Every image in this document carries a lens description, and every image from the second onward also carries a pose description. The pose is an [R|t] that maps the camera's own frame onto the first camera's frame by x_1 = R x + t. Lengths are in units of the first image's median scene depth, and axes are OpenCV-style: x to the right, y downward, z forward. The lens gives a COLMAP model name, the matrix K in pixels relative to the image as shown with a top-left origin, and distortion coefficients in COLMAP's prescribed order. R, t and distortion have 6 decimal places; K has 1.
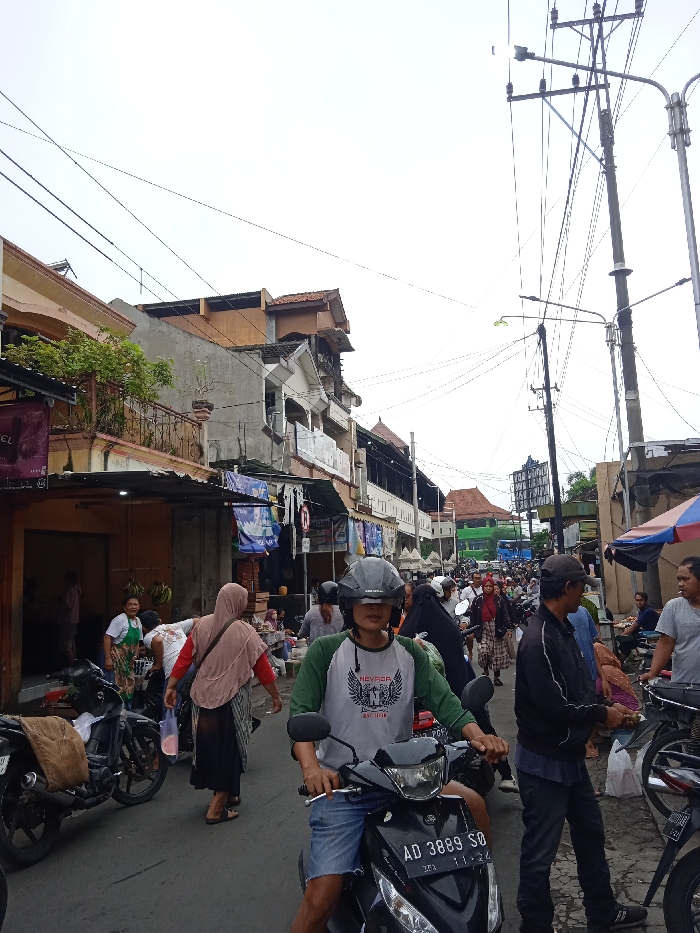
lens RADIAL K [[759.4, 0, 337.3], [0, 759.4, 470.9], [0, 0, 1]] dist [0.037053, -0.050236]
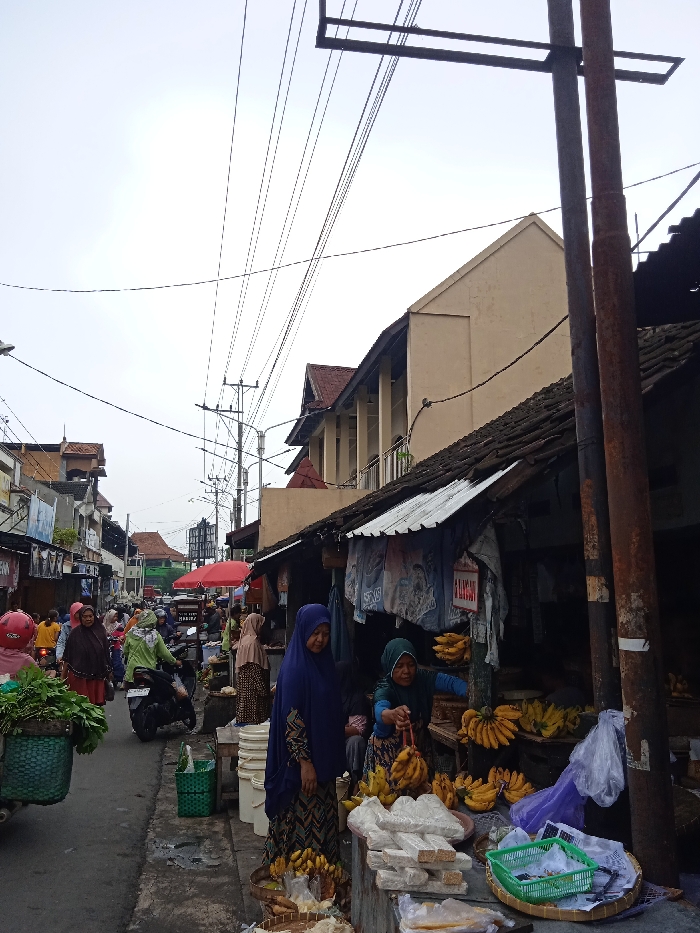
lens RADIAL K [[769.1, 0, 347.6], [0, 769.1, 476.2], [0, 0, 1]] dist [0.040500, -0.061903]
pose [[0.905317, 0.102283, 0.412236, -0.150509], [-0.088482, 0.994694, -0.052483, -0.082303], [-0.415417, 0.011039, 0.909564, -0.612039]]
